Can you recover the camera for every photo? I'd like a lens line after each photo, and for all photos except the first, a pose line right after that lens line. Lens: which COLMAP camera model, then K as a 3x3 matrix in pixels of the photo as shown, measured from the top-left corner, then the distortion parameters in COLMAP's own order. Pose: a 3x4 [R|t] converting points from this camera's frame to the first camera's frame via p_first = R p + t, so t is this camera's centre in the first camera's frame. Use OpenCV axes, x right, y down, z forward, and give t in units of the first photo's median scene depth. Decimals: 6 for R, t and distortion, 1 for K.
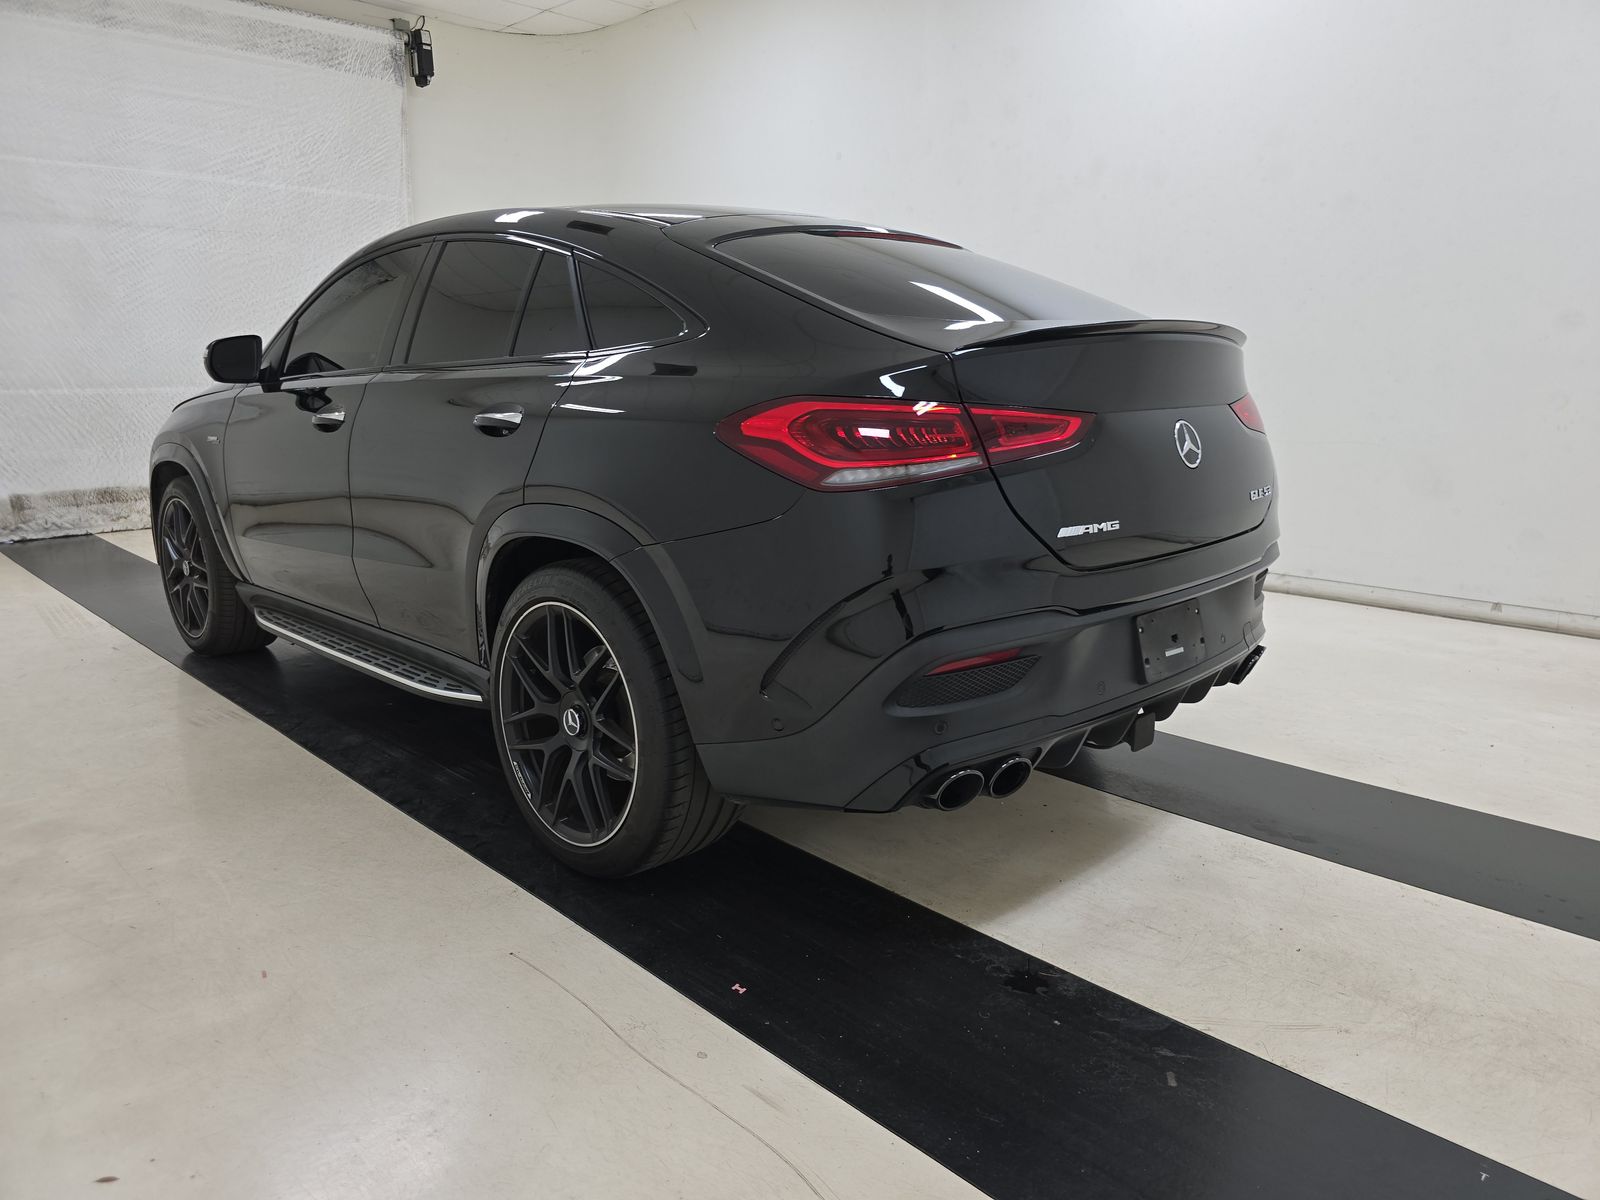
lens RADIAL K [[1099.8, 0, 802.2], [0, 1099.8, 602.4], [0, 0, 1]] dist [0.006434, -0.030290]
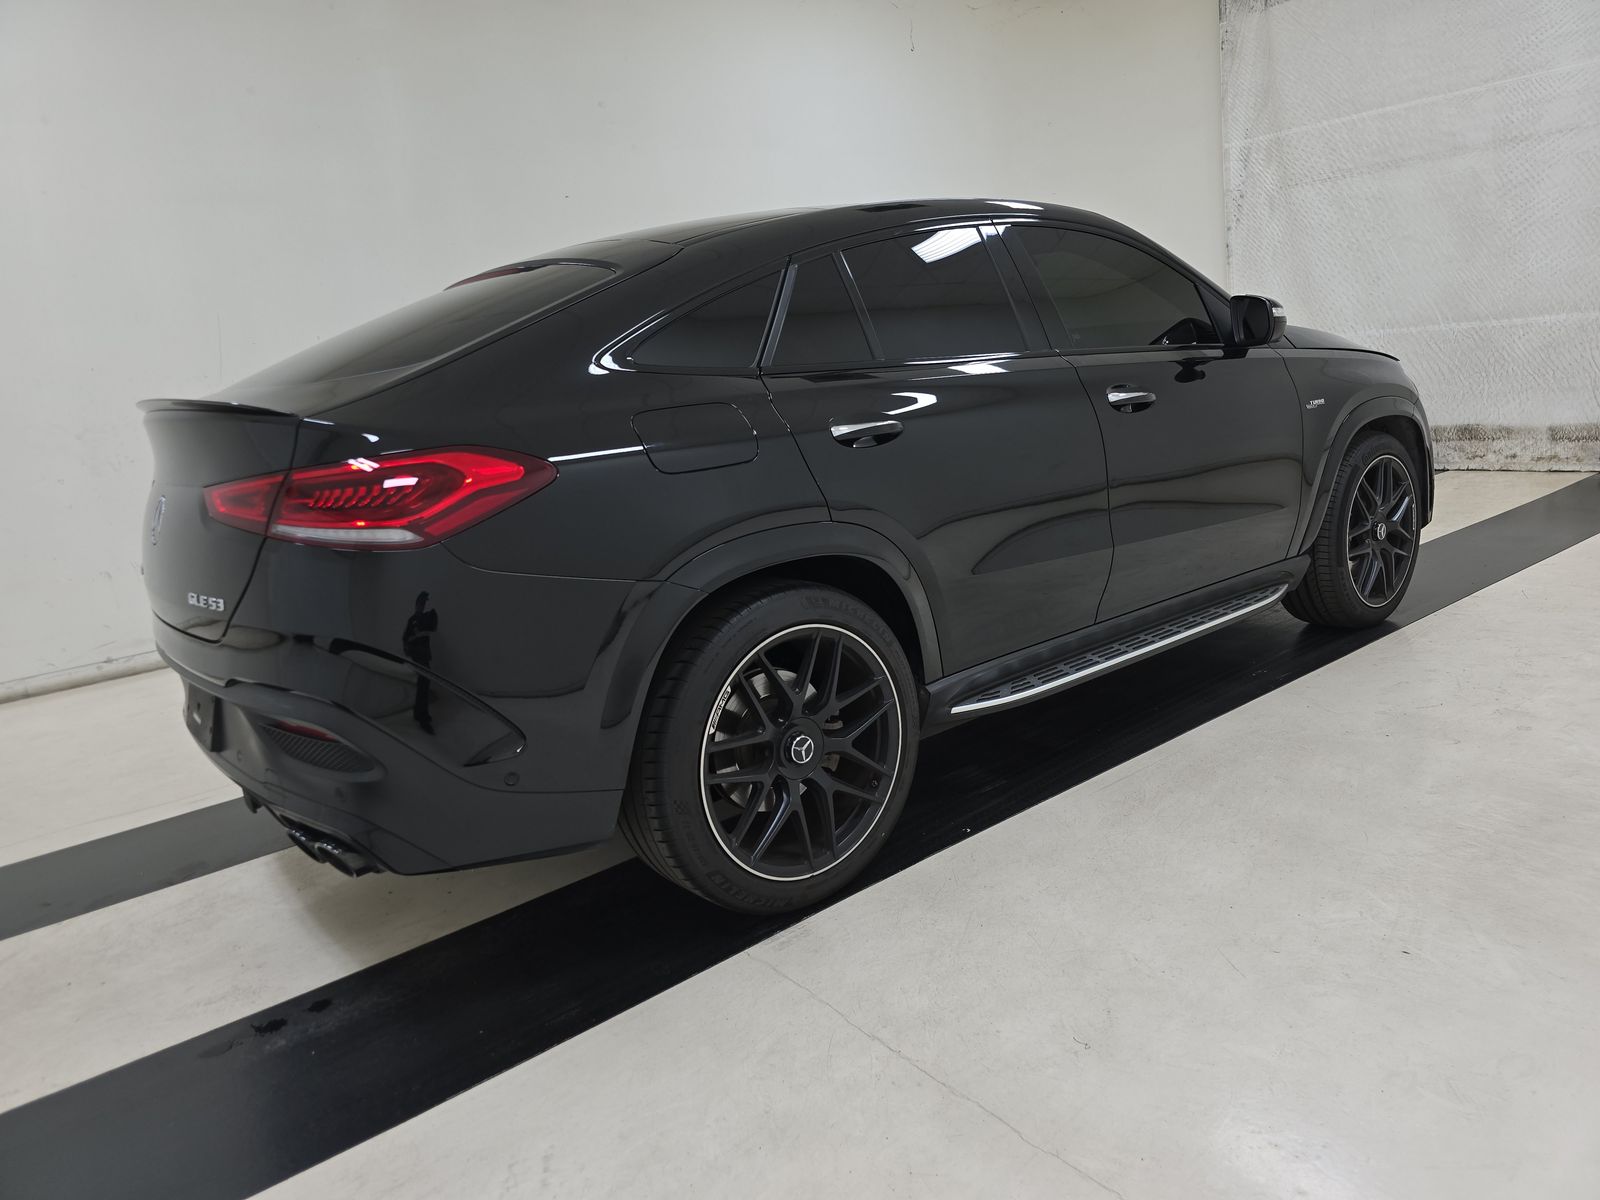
lens RADIAL K [[1099.8, 0, 799.5], [0, 1099.8, 594.6], [0, 0, 1]] dist [0.006434, -0.030290]
pose [[-0.174776, 0.211559, -0.961611, 0.440614], [-0.096708, 0.968233, 0.230593, -0.126419], [0.979847, 0.133297, -0.148765, 0.586898]]
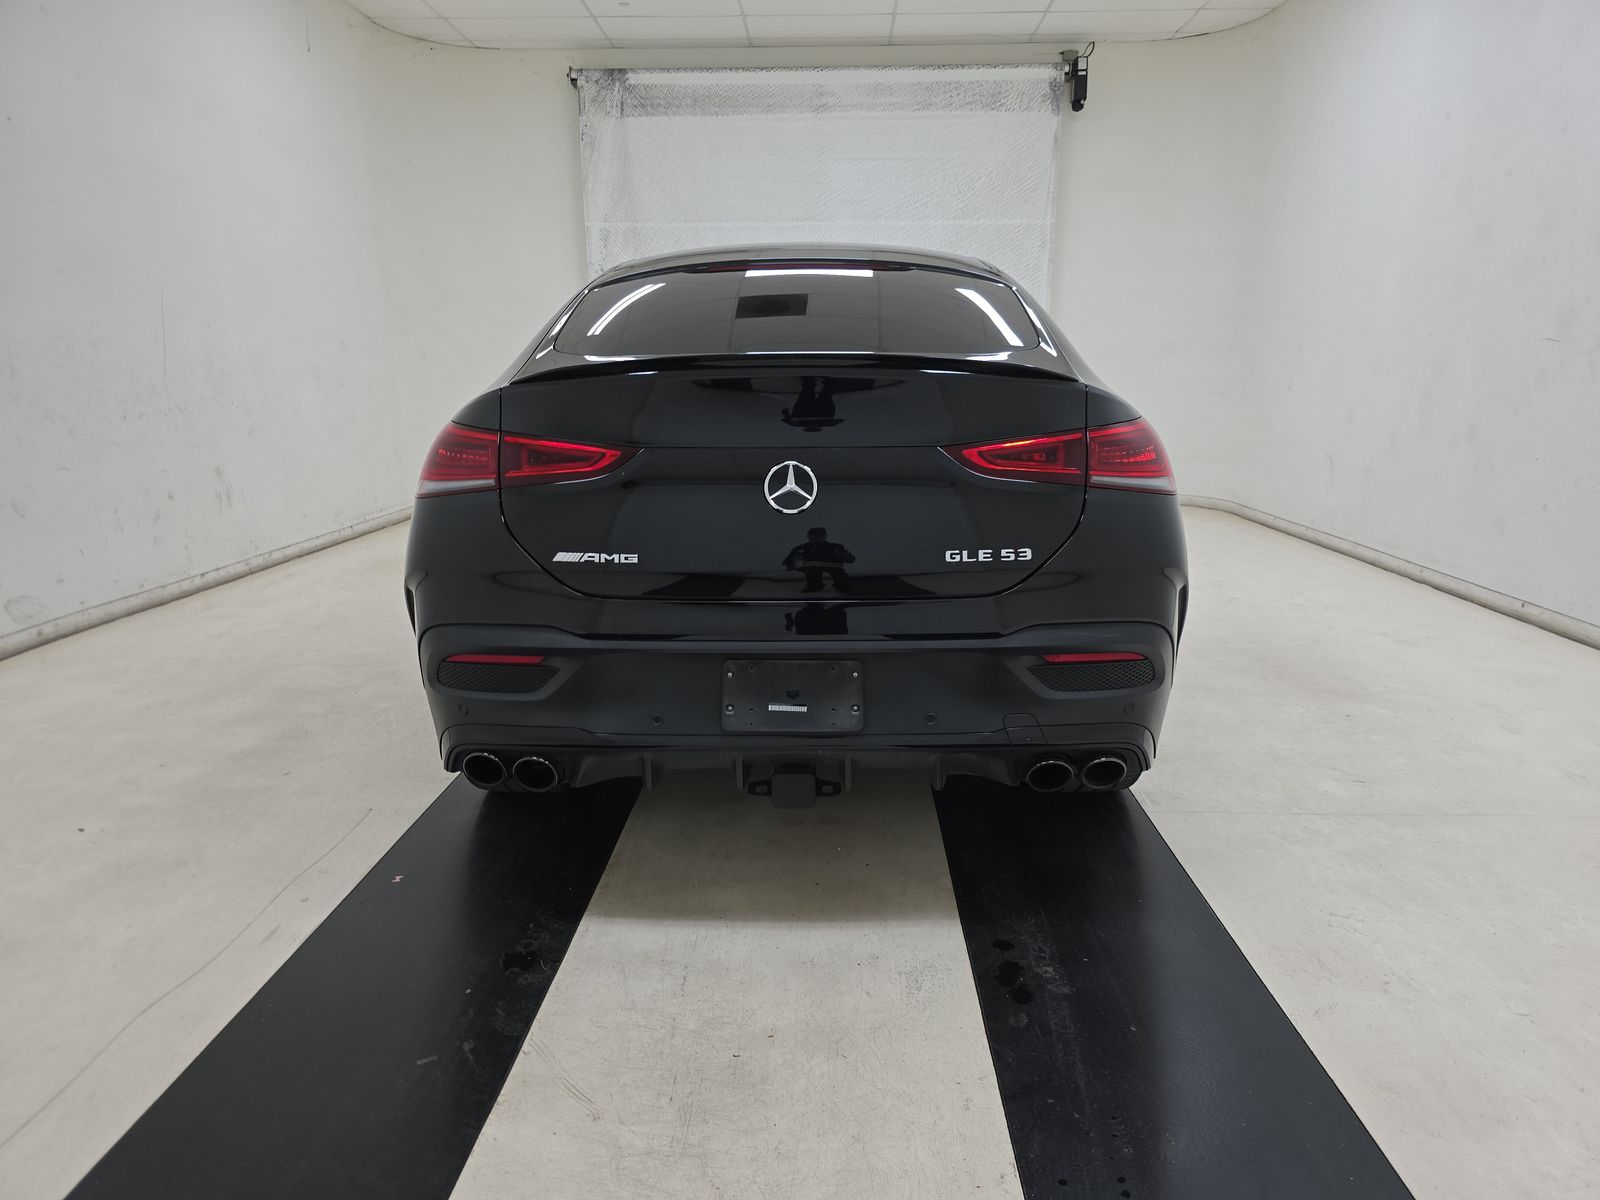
lens RADIAL K [[1099.8, 0, 822.6], [0, 1099.8, 594.8], [0, 0, 1]] dist [0.006434, -0.030290]
pose [[0.679128, 0.136405, -0.721234, 0.365093], [-0.139821, 0.988630, 0.055319, -0.037705], [0.720579, 0.063275, 0.690479, 0.138804]]
